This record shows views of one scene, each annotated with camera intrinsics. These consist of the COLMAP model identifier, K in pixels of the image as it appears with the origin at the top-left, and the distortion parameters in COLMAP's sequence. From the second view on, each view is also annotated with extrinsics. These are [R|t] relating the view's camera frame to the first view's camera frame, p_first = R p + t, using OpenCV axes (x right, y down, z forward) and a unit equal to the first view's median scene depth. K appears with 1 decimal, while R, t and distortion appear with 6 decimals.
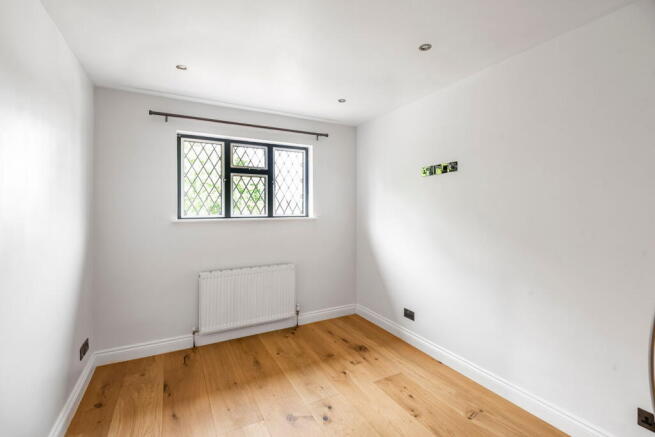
lens RADIAL K [[302.7, 0, 320.3], [0, 302.7, 207.5], [0, 0, 1]] dist [0.003494, -0.001966]
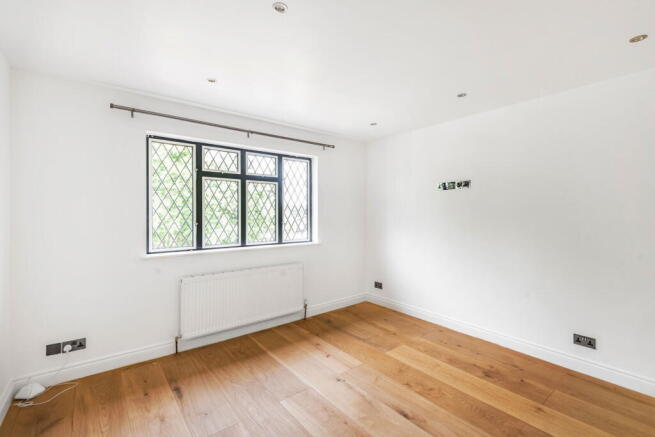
lens RADIAL K [[302.7, 0, 333.7], [0, 302.7, 223.1], [0, 0, 1]] dist [0.003494, -0.001966]
pose [[0.977695, -0.002228, 0.210017, -0.195508], [-0.004941, 0.999423, 0.033604, 0.000915], [-0.209971, -0.033892, 0.977120, -0.098432]]
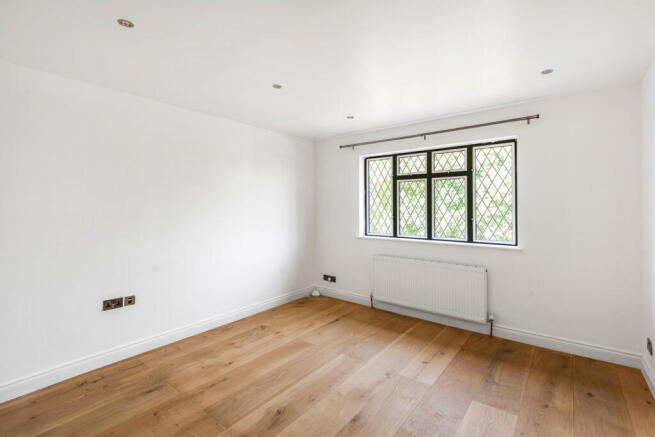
lens RADIAL K [[302.7, 0, 326.9], [0, 302.7, 215.3], [0, 0, 1]] dist [0.003494, -0.001966]
pose [[0.393217, 0.030266, -0.918948, 0.544363], [0.003535, 0.999401, 0.034428, -0.012118], [0.919439, -0.016786, 0.392874, 0.165225]]
